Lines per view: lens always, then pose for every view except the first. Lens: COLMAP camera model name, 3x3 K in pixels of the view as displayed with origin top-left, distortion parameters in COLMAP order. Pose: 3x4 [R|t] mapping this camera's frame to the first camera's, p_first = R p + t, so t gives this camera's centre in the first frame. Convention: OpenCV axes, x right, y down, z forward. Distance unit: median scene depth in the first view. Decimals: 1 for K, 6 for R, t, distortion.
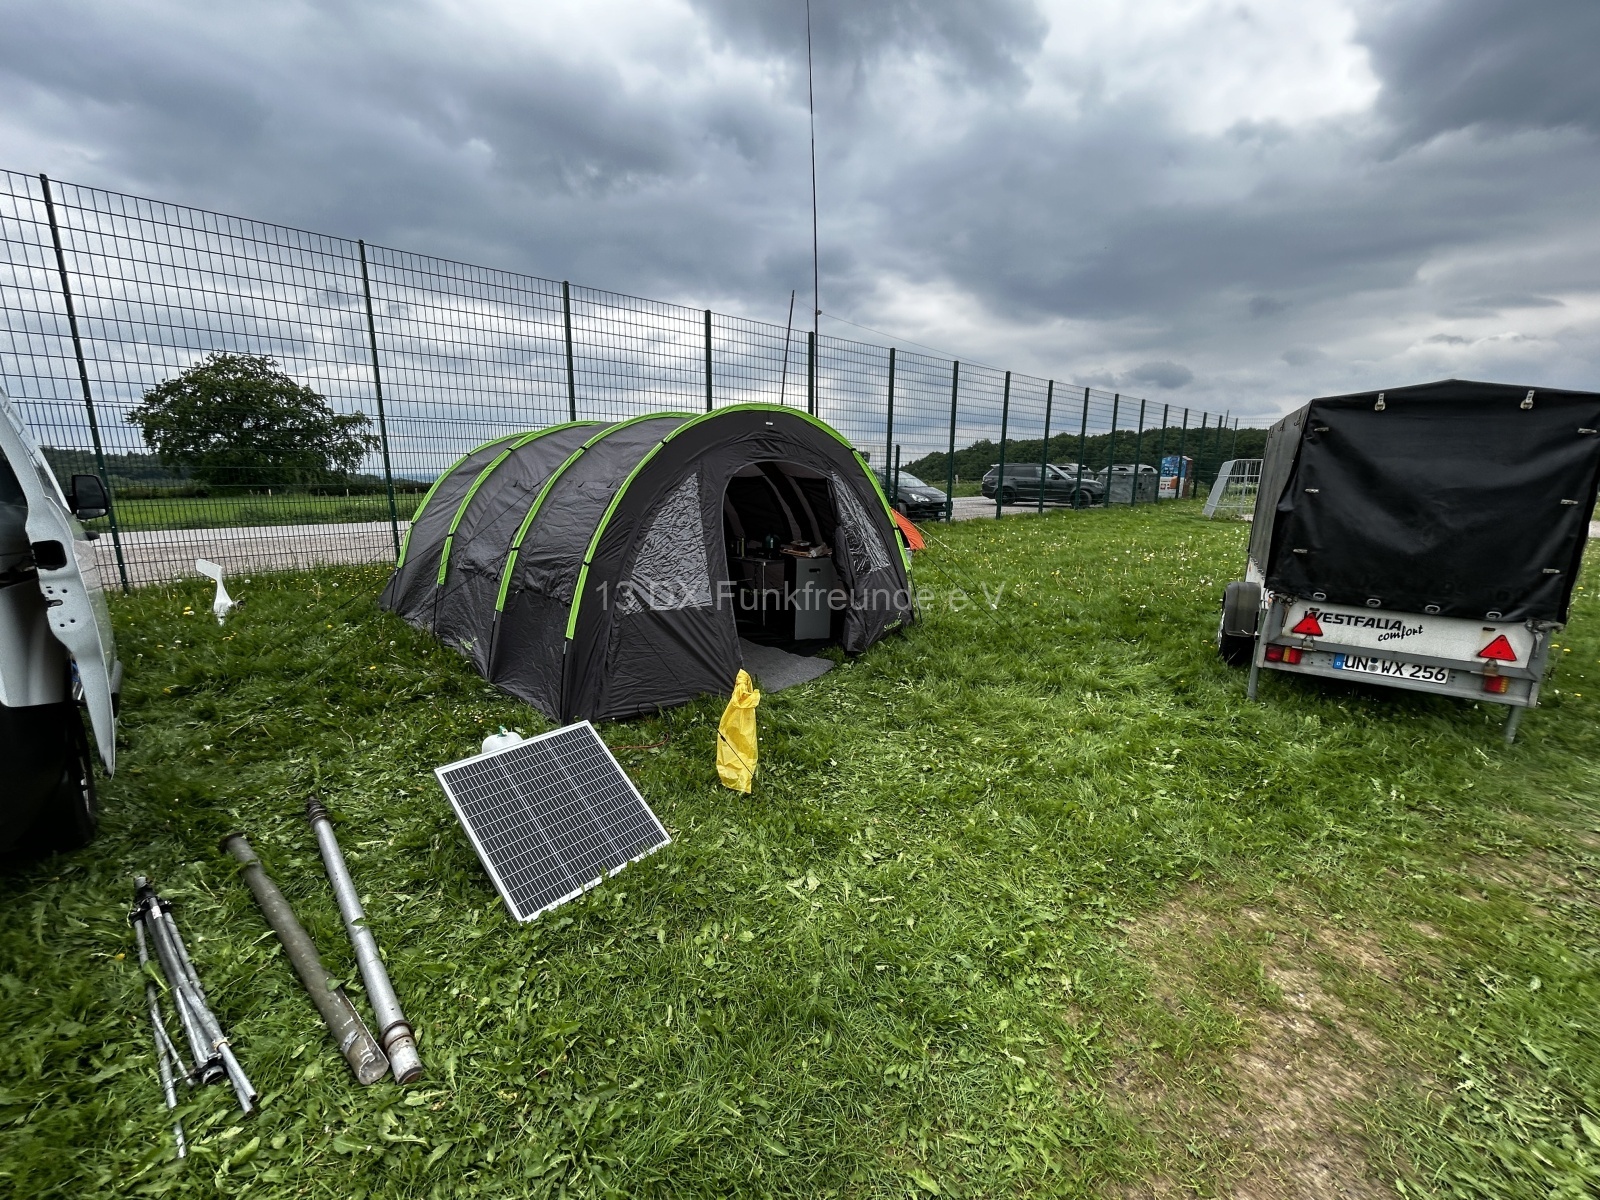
lens RADIAL K [[645.2, 0, 802.1], [0, 645.2, 601.8], [0, 0, 1]] dist [-0.003521, 0.000709]
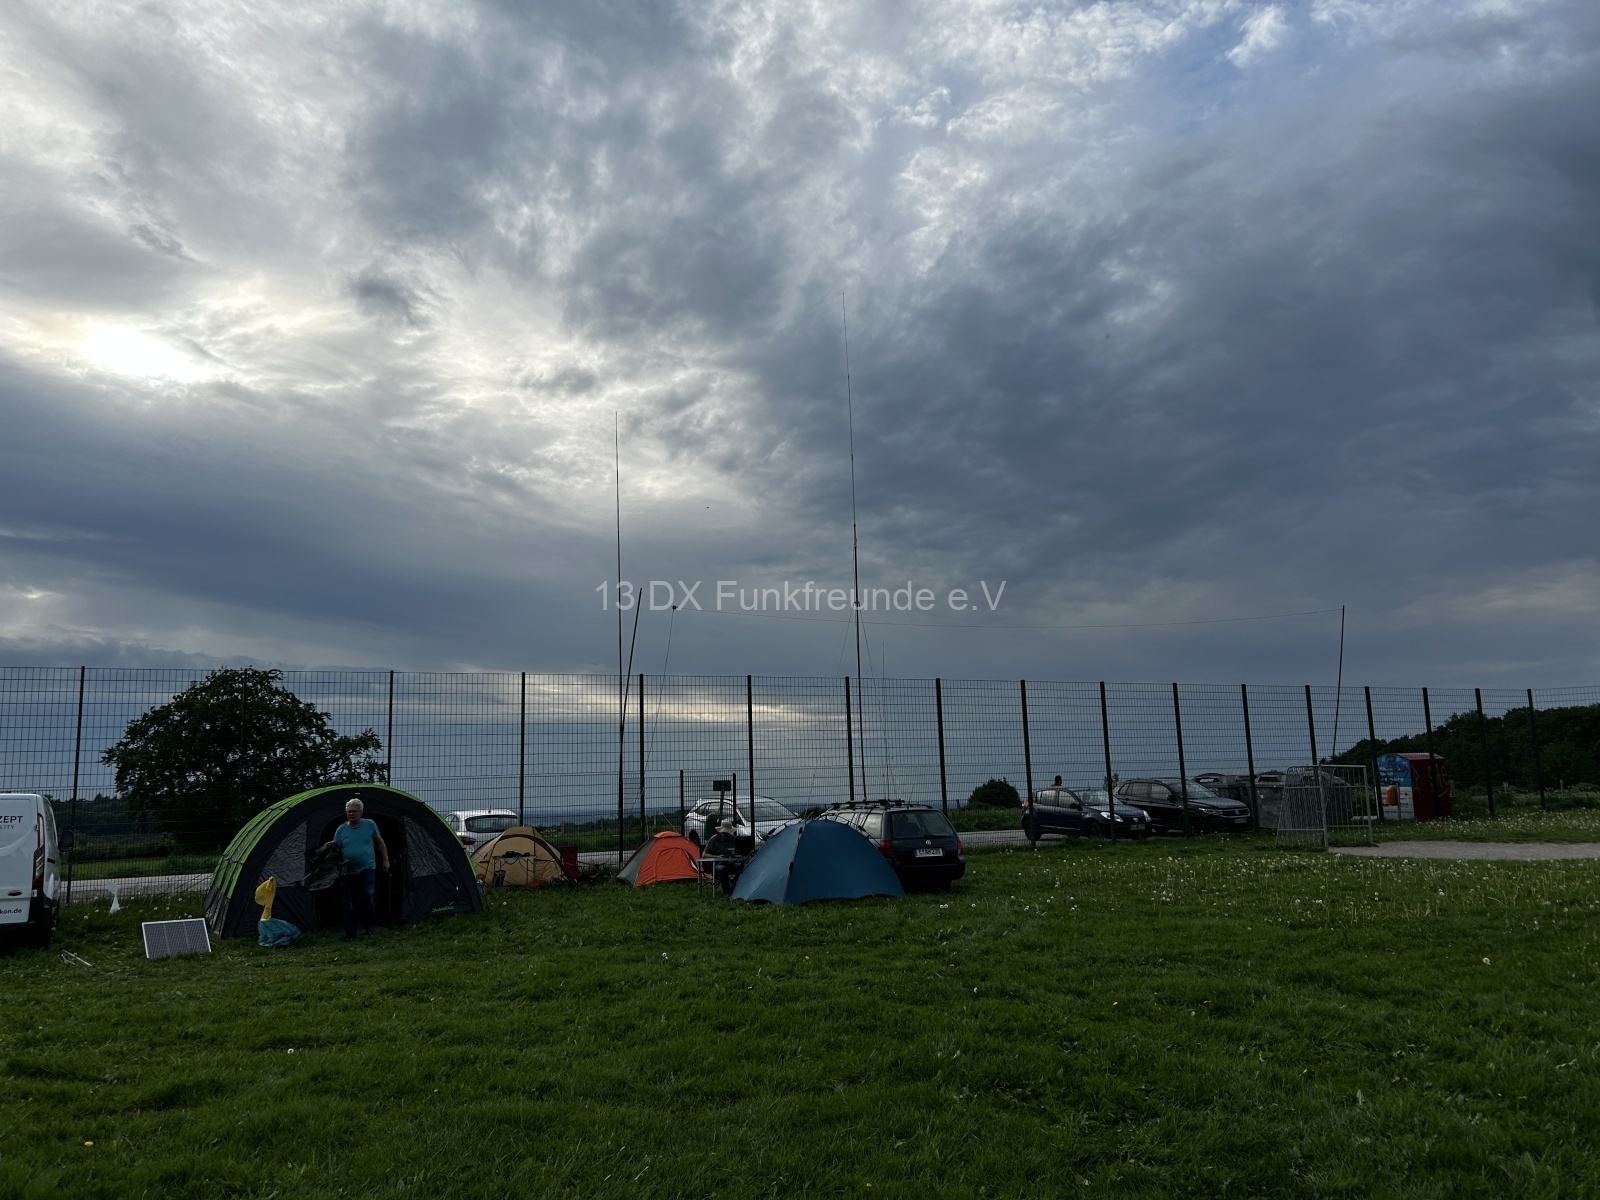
lens RADIAL K [[1197.1, 0, 791.1], [0, 1197.1, 587.0], [0, 0, 1]] dist [0.045202, -0.052505]
pose [[0.960016, -0.082489, -0.267517, 0.162822], [-0.018886, 0.934340, -0.355882, 0.030023], [0.279308, 0.346704, 0.895423, -0.154079]]
